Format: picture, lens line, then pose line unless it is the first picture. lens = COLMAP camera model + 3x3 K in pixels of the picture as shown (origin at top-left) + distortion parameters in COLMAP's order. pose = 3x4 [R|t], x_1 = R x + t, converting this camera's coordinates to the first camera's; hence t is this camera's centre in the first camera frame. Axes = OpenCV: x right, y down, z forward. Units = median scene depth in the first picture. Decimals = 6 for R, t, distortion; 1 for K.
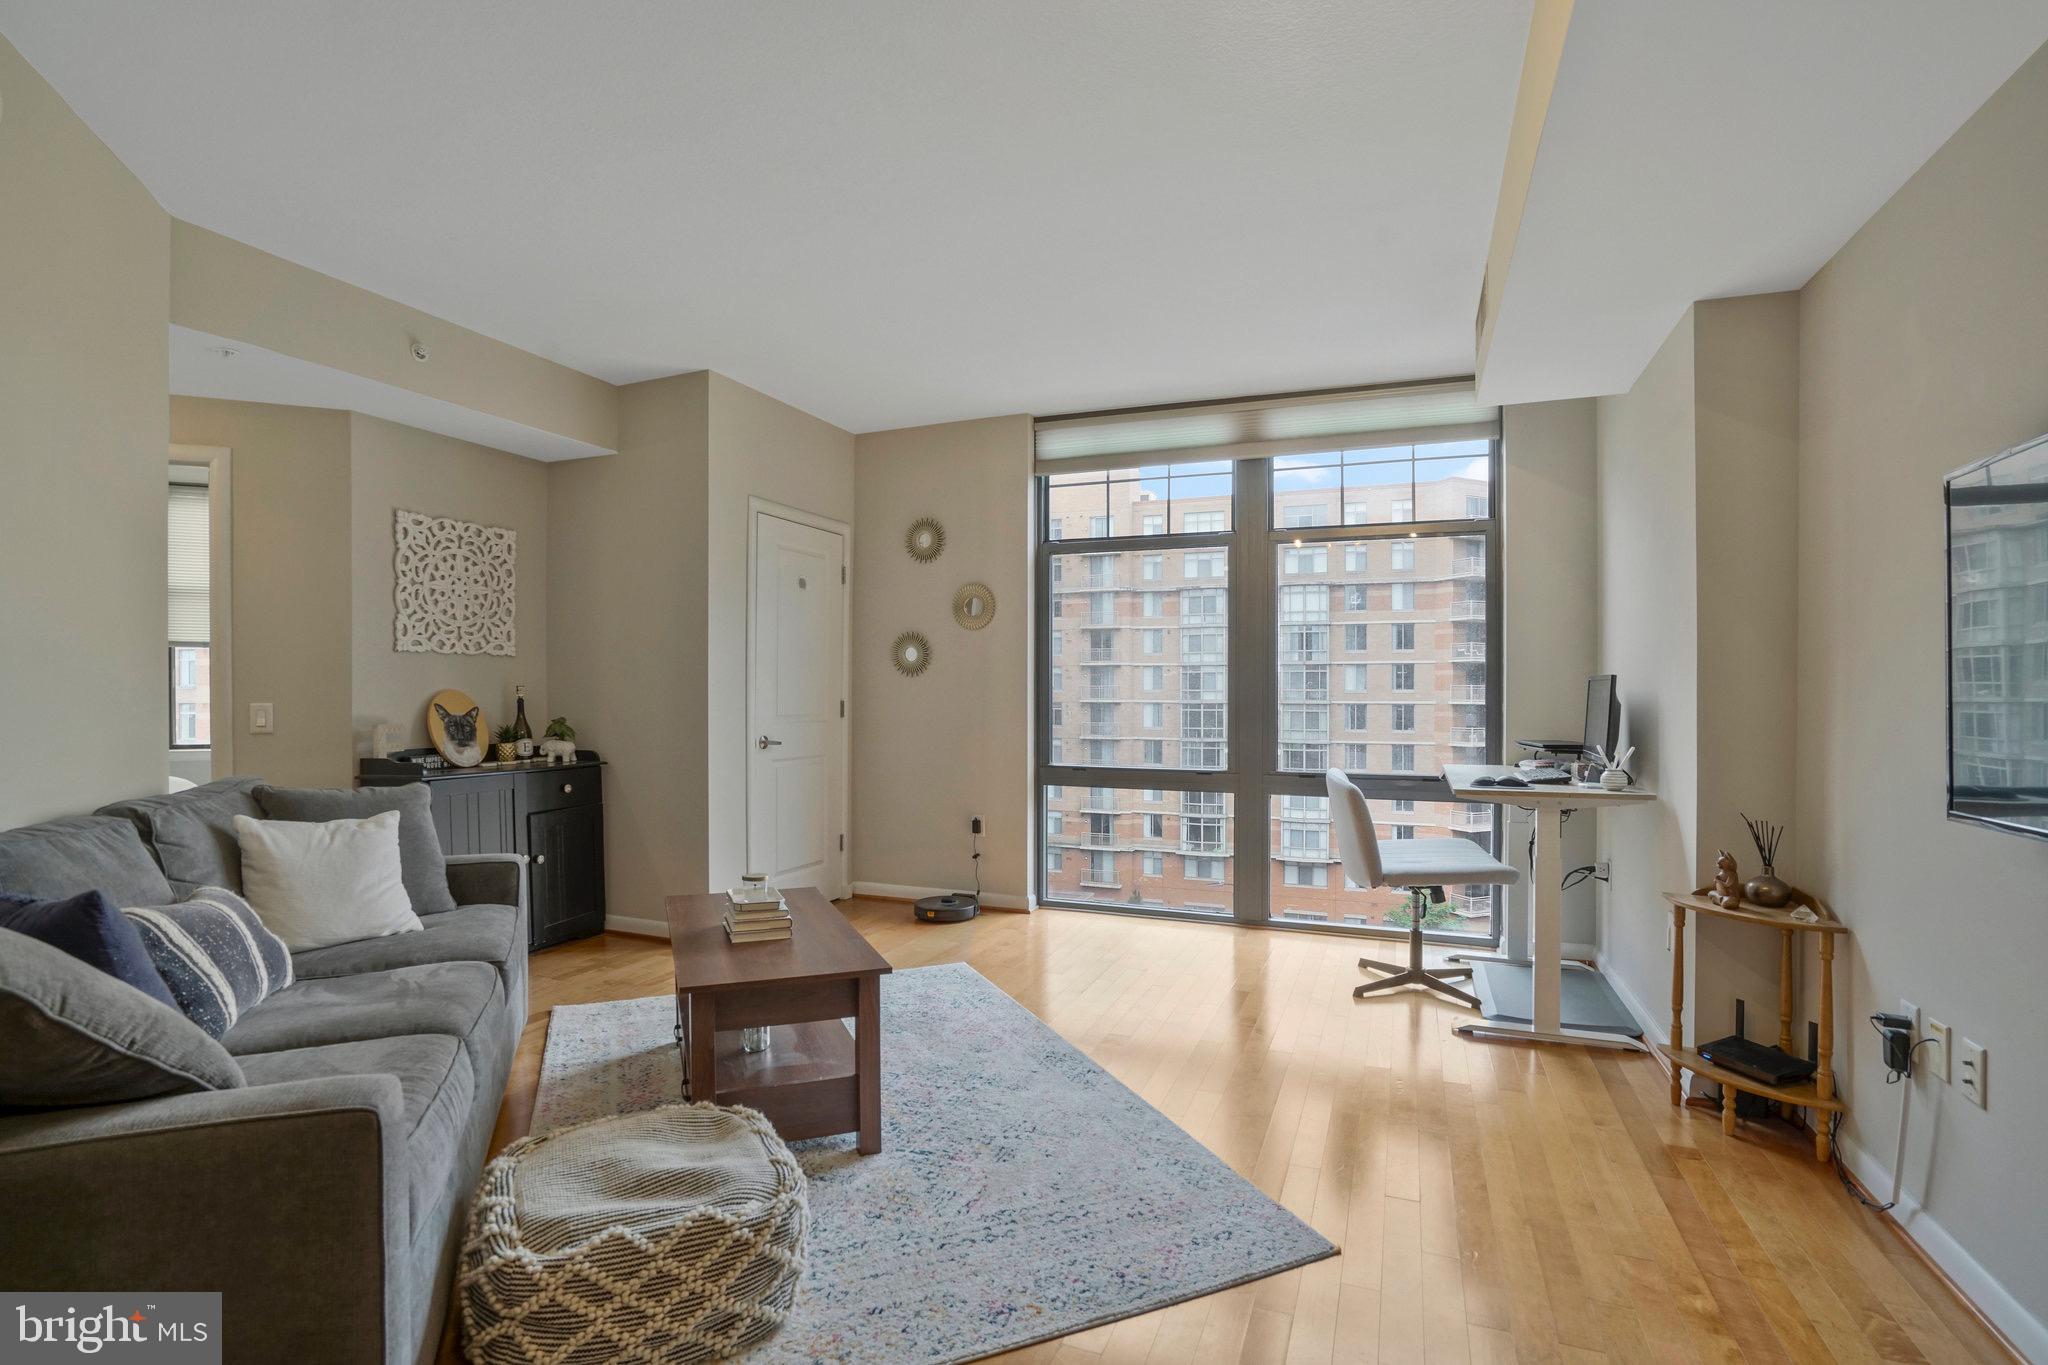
lens RADIAL K [[960.3, 0, 1013.7], [0, 960.3, 698.8], [0, 0, 1]] dist [-0.048690, 0.017721]
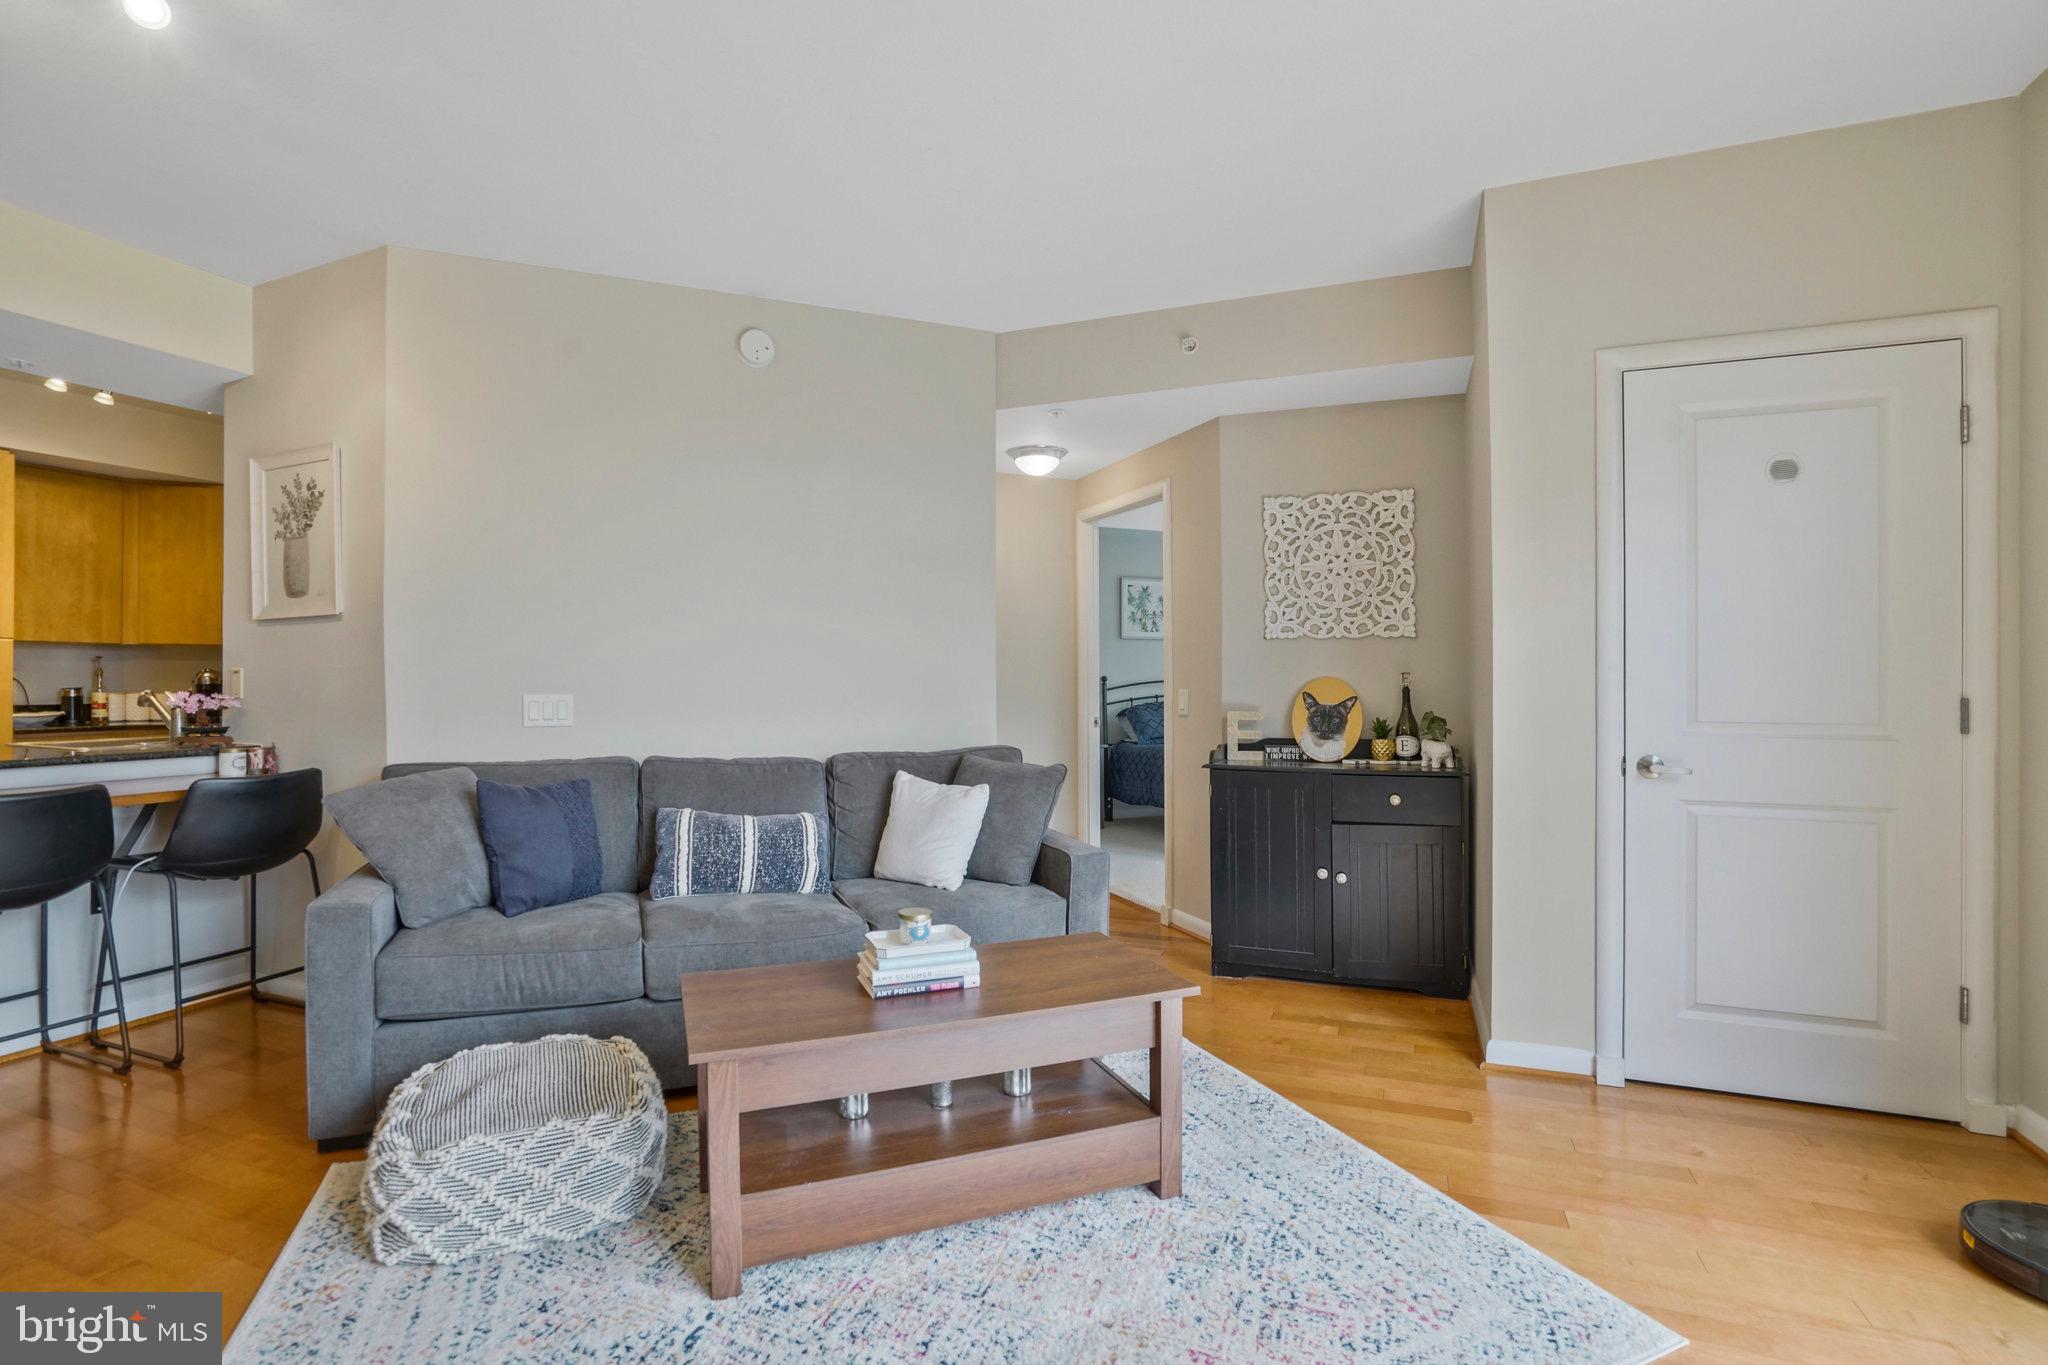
lens RADIAL K [[947.7, 0, 1024.0], [0, 947.7, 682.5], [0, 0, 1]] dist [-0.060588, 0.025238]
pose [[0.002100, 0.001708, -0.999996, 0.308102], [-0.005661, 0.999983, 0.001696, -0.004119], [0.999982, 0.005657, 0.002109, 0.657734]]
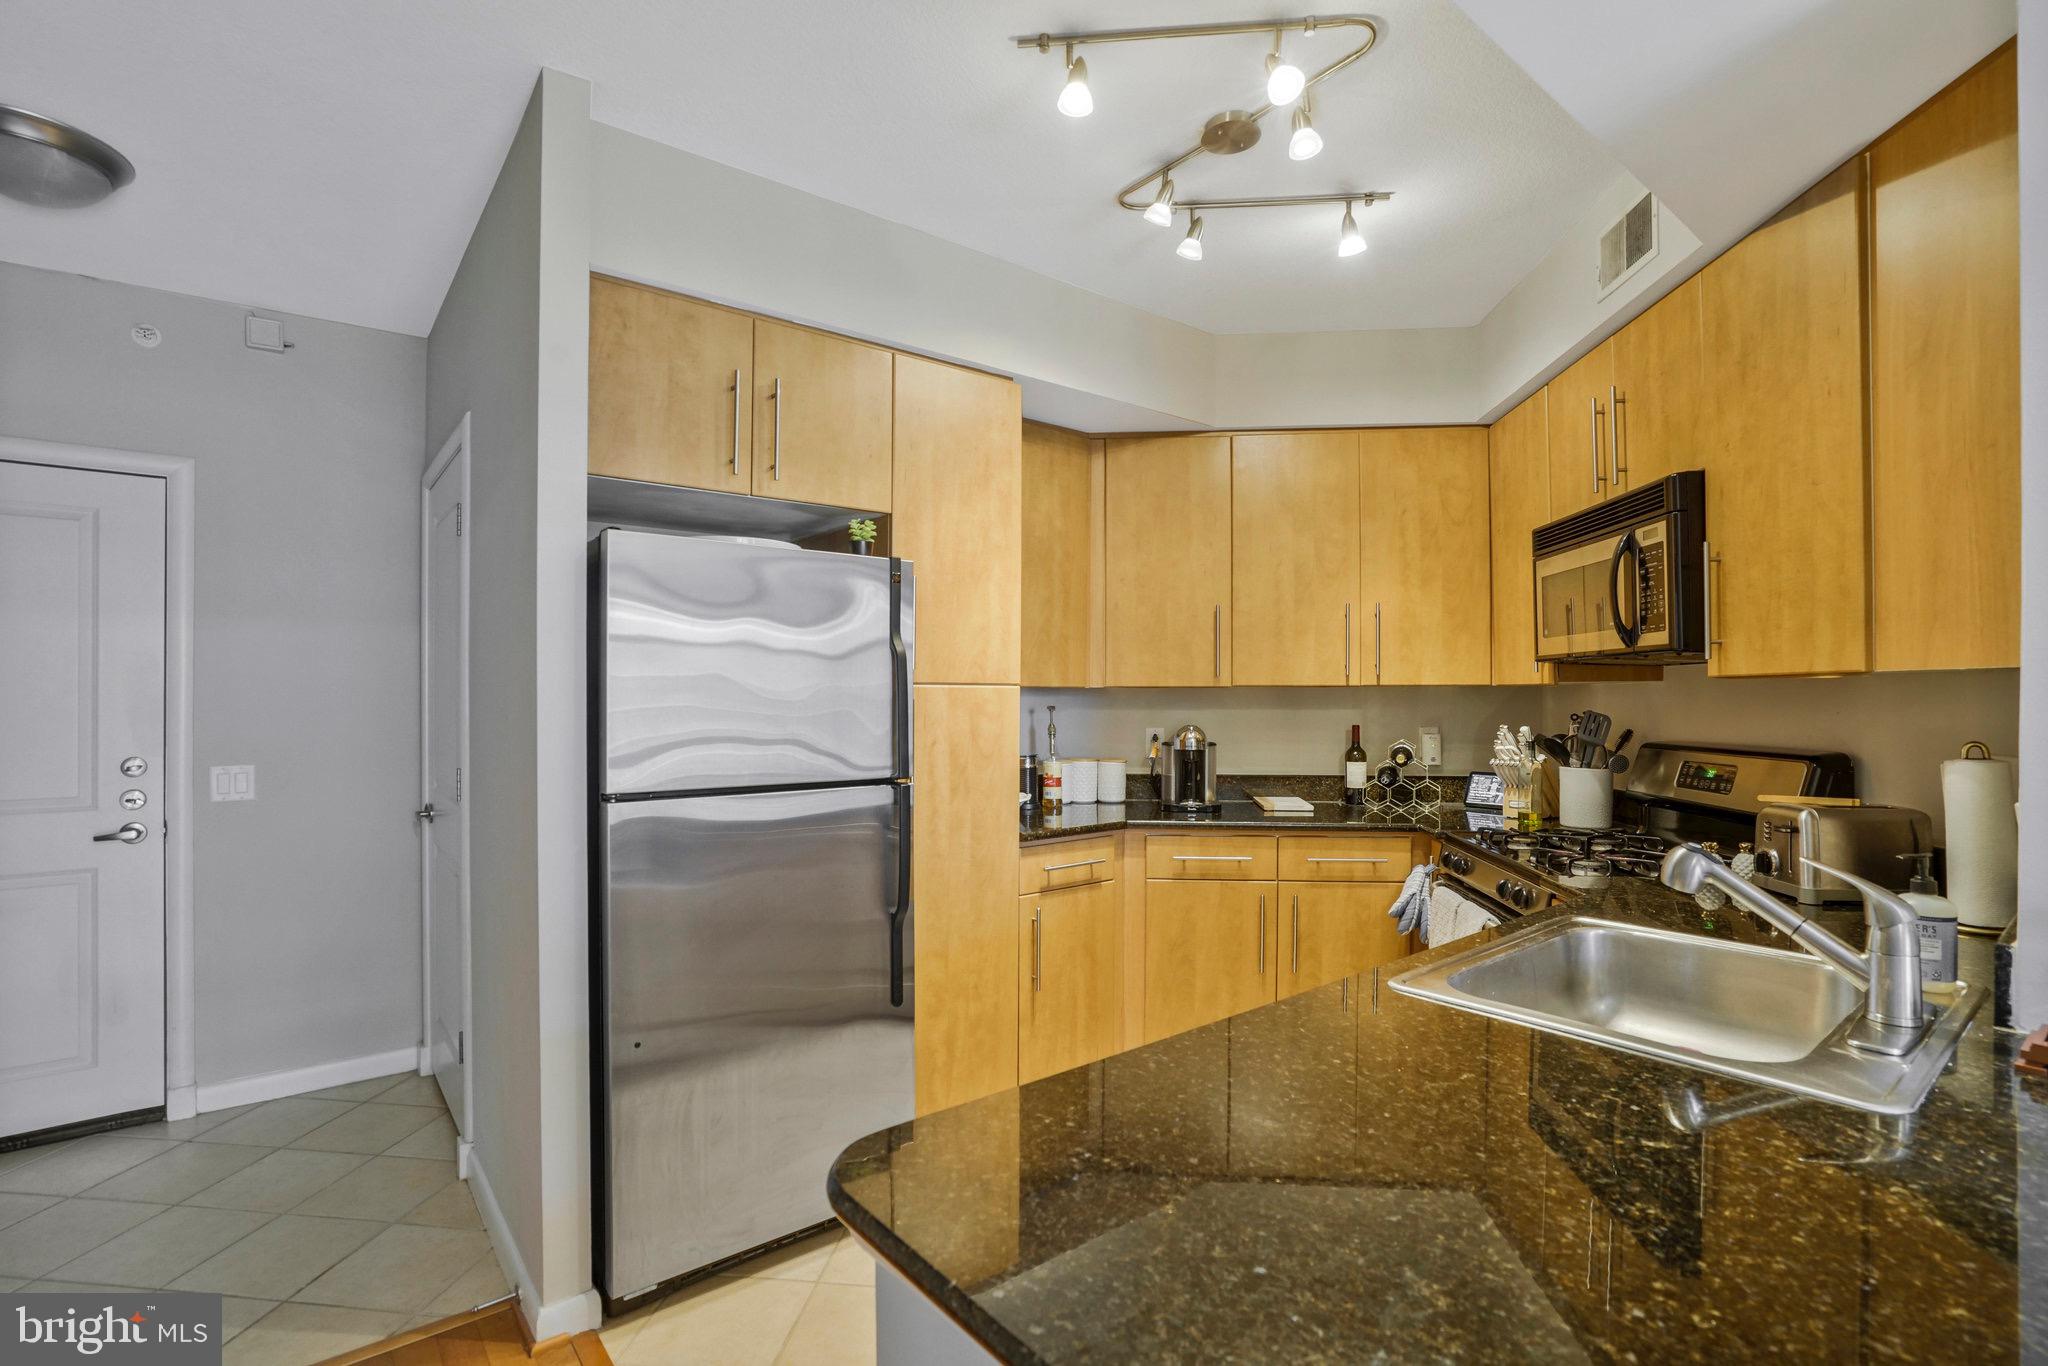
lens RADIAL K [[960.3, 0, 1013.7], [0, 960.3, 699.3], [0, 0, 1]] dist [-0.048690, 0.017721]
pose [[-0.488335, 0.000072, -0.872656, -0.122246], [-0.003463, 0.999992, 0.002020, -0.036094], [0.872649, 0.004008, -0.488331, -0.129313]]
